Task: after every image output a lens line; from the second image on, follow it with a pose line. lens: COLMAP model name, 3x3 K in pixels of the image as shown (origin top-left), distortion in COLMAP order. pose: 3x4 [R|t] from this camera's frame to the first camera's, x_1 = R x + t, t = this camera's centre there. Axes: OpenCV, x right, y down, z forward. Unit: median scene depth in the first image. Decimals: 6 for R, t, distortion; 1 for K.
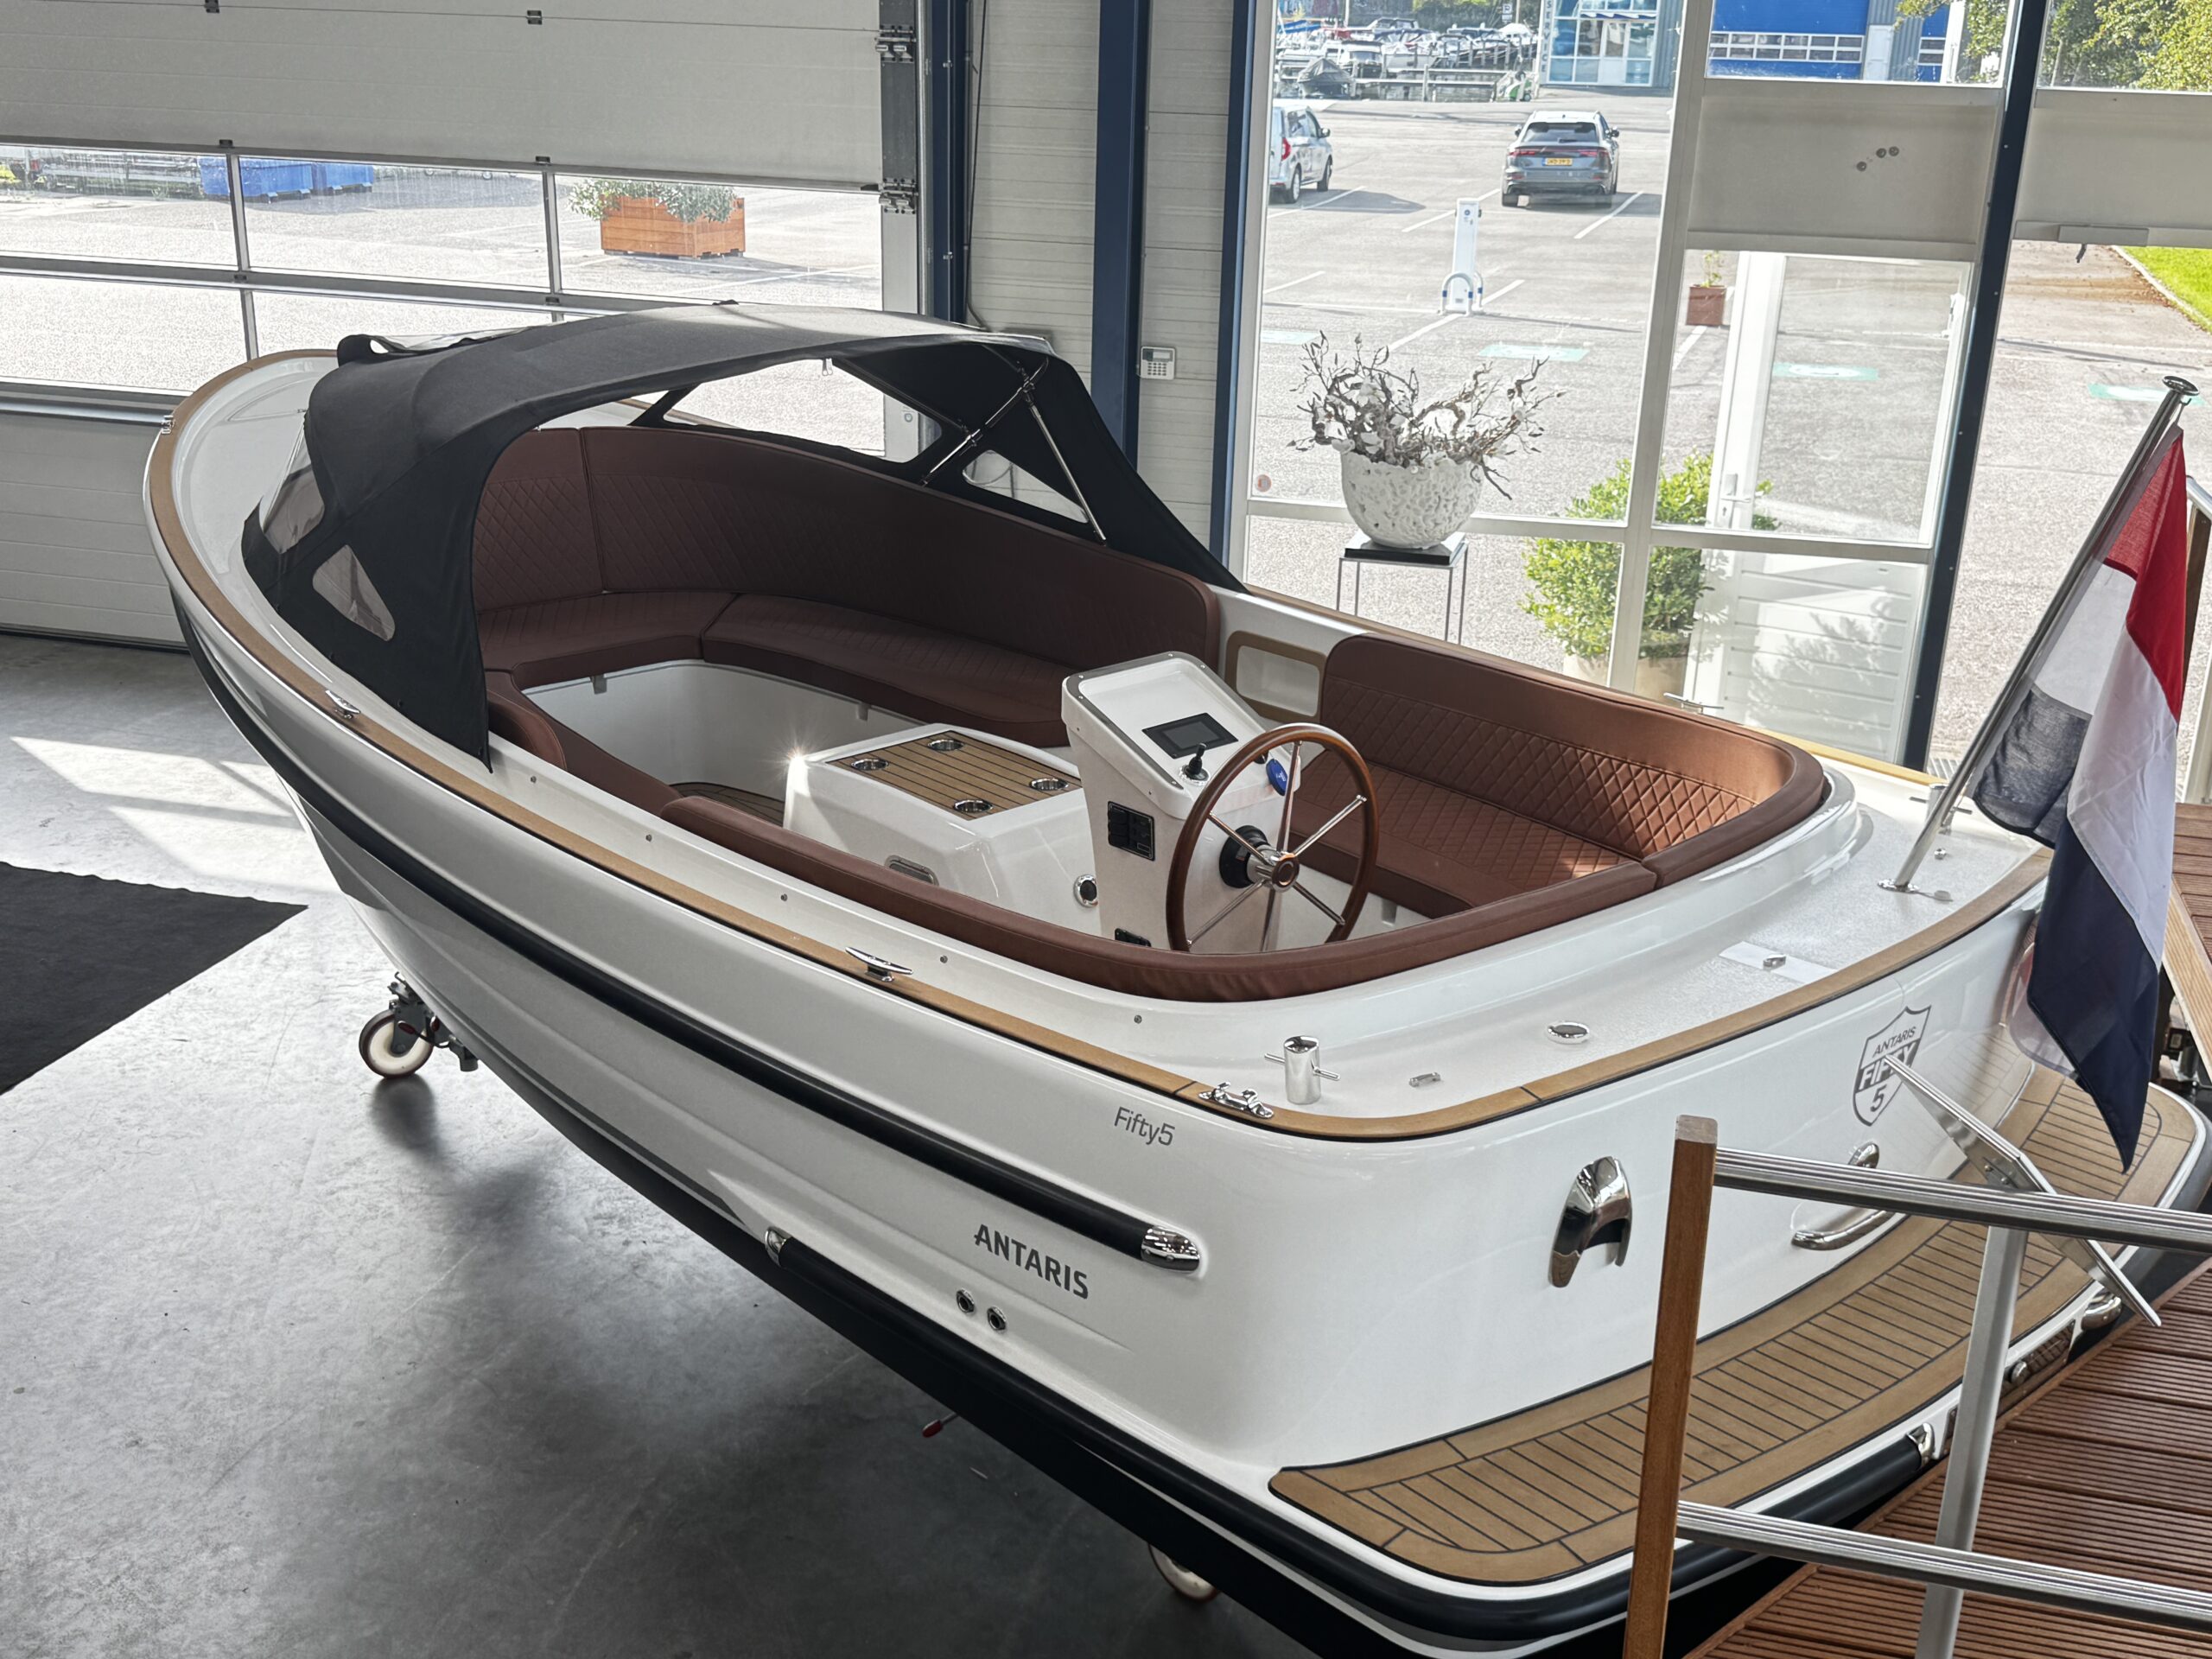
lens RADIAL K [[2365.3, 0, 1107.8], [0, 2365.3, 831.1], [0, 0, 1]] dist [0.085656, 0.000000]
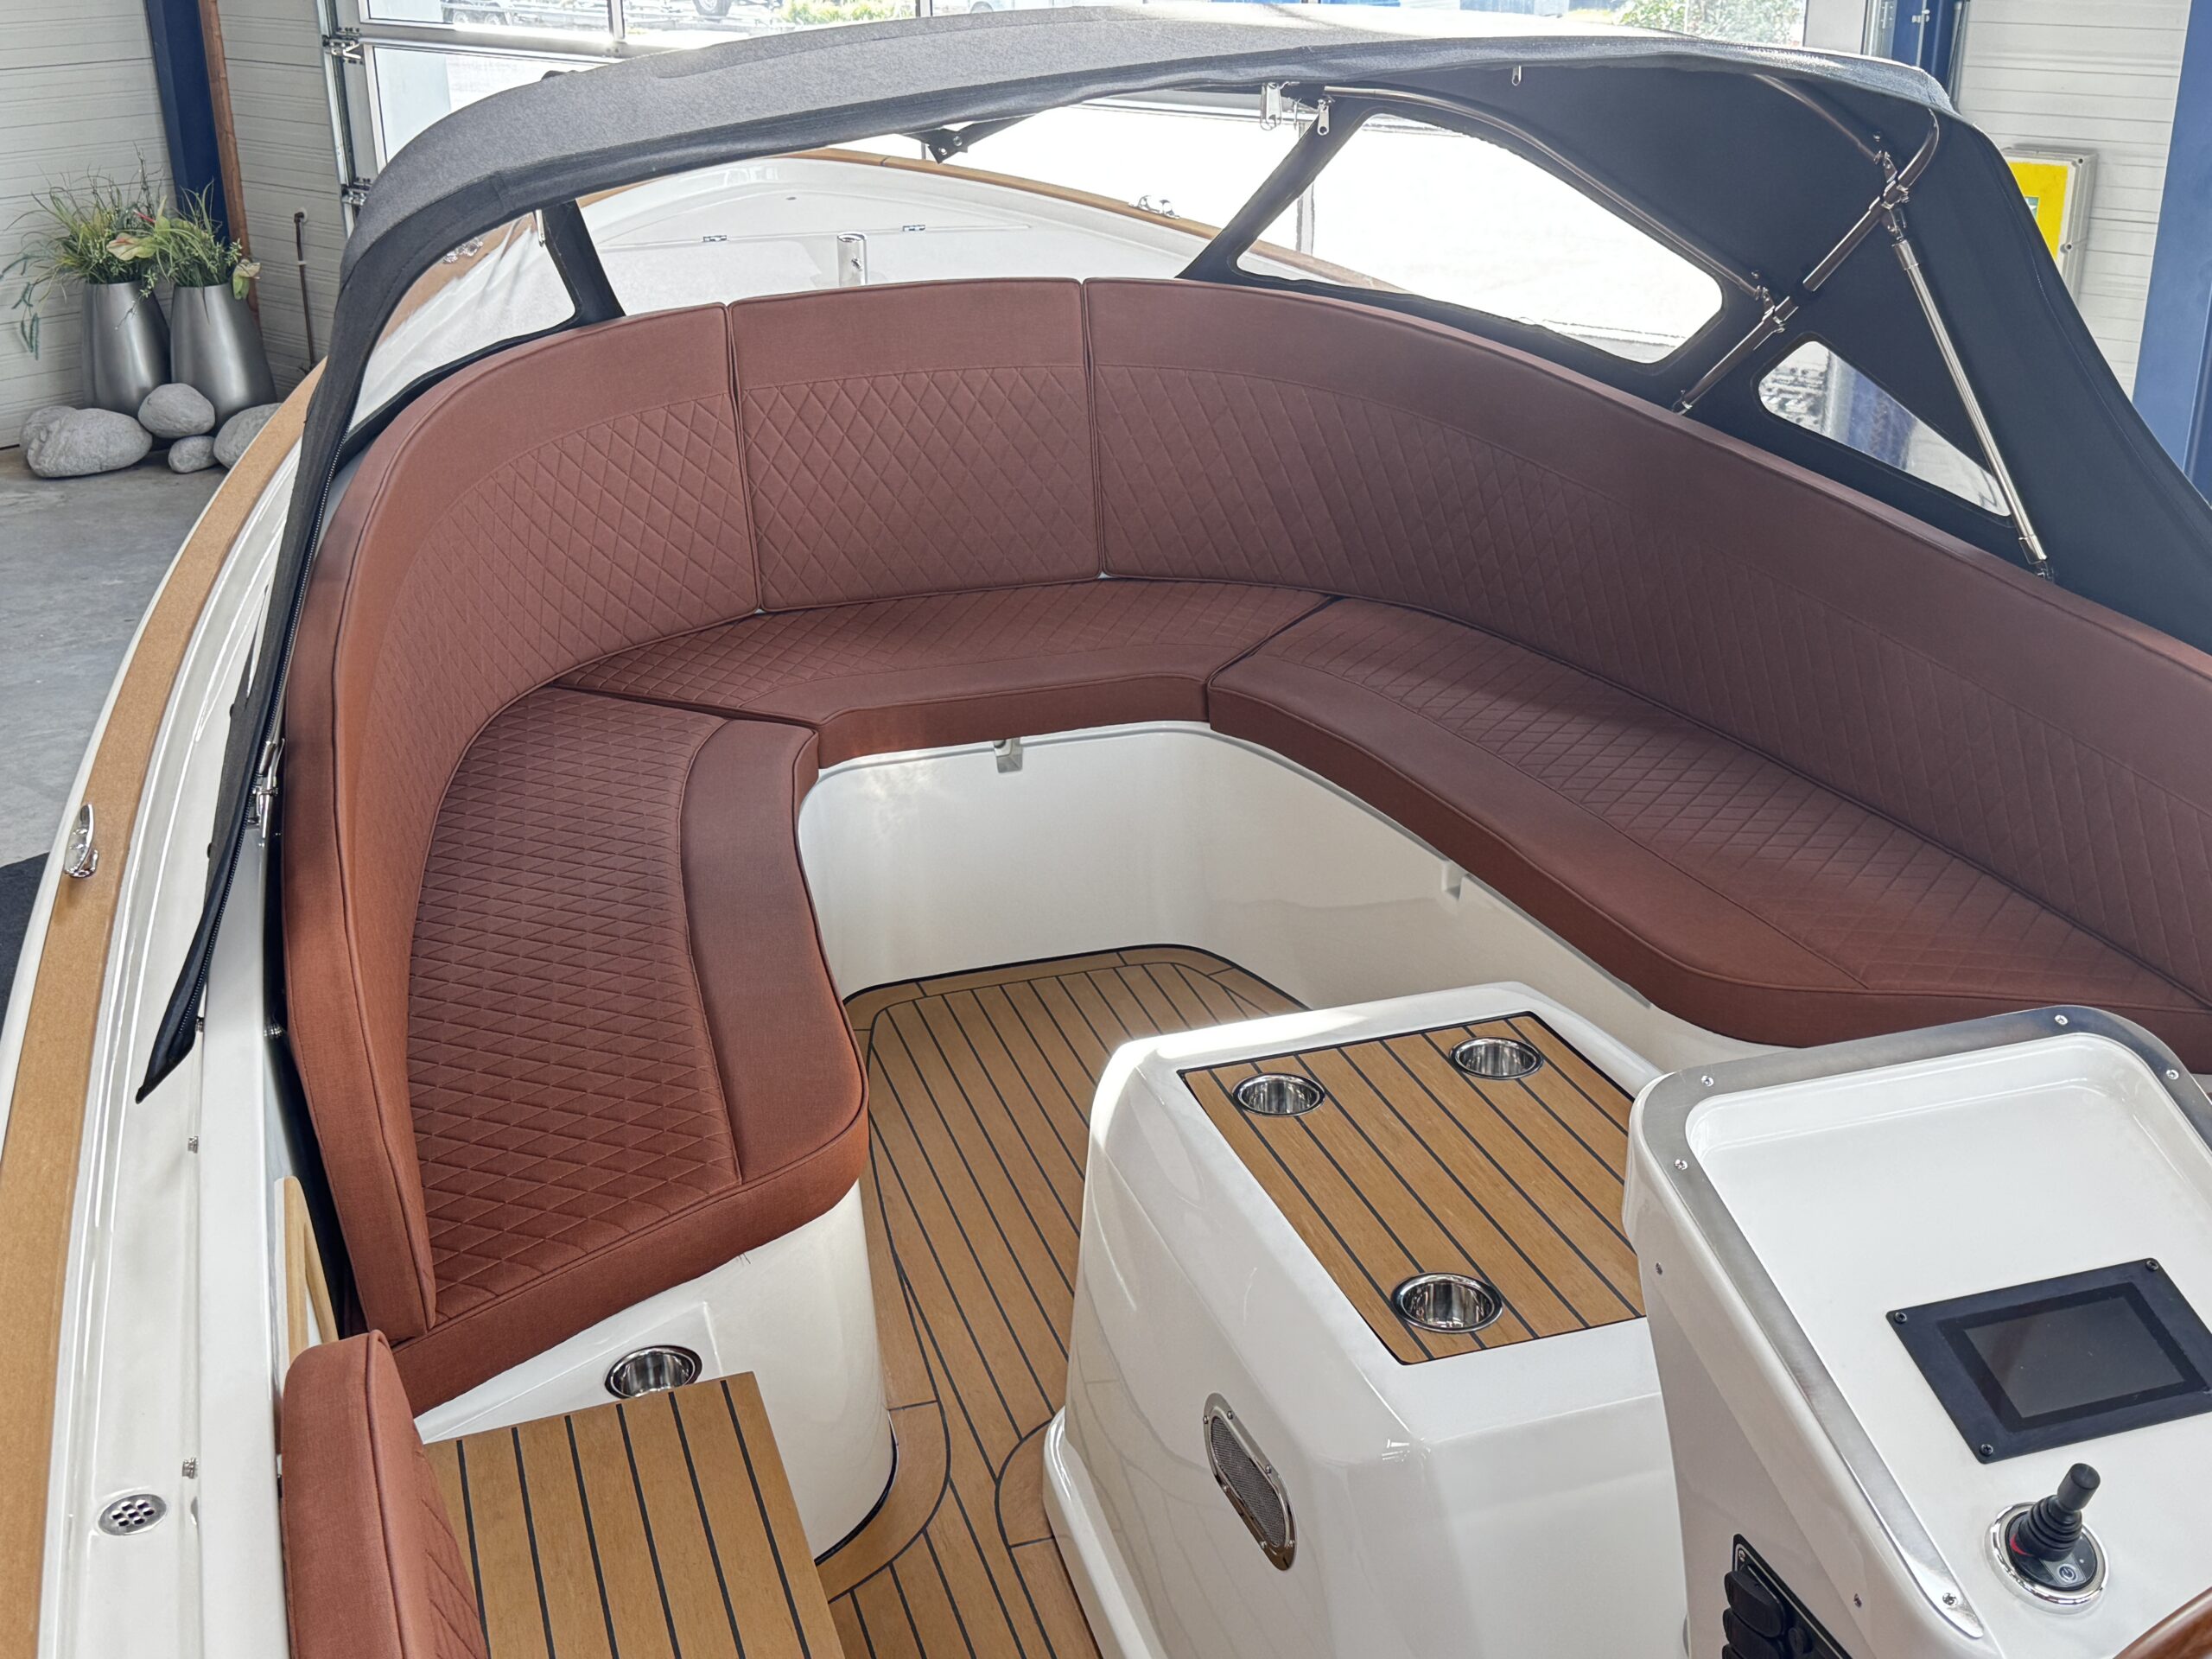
lens RADIAL K [[2482.5, 0, 1104.6], [0, 2482.5, 834.8], [0, 0, 1]] dist [0.064551, 0.000000]
pose [[0.908402, 0.122423, -0.399773, 0.030851], [-0.109631, 0.992460, 0.054808, -0.076780], [0.403468, -0.005960, 0.914974, 0.495687]]
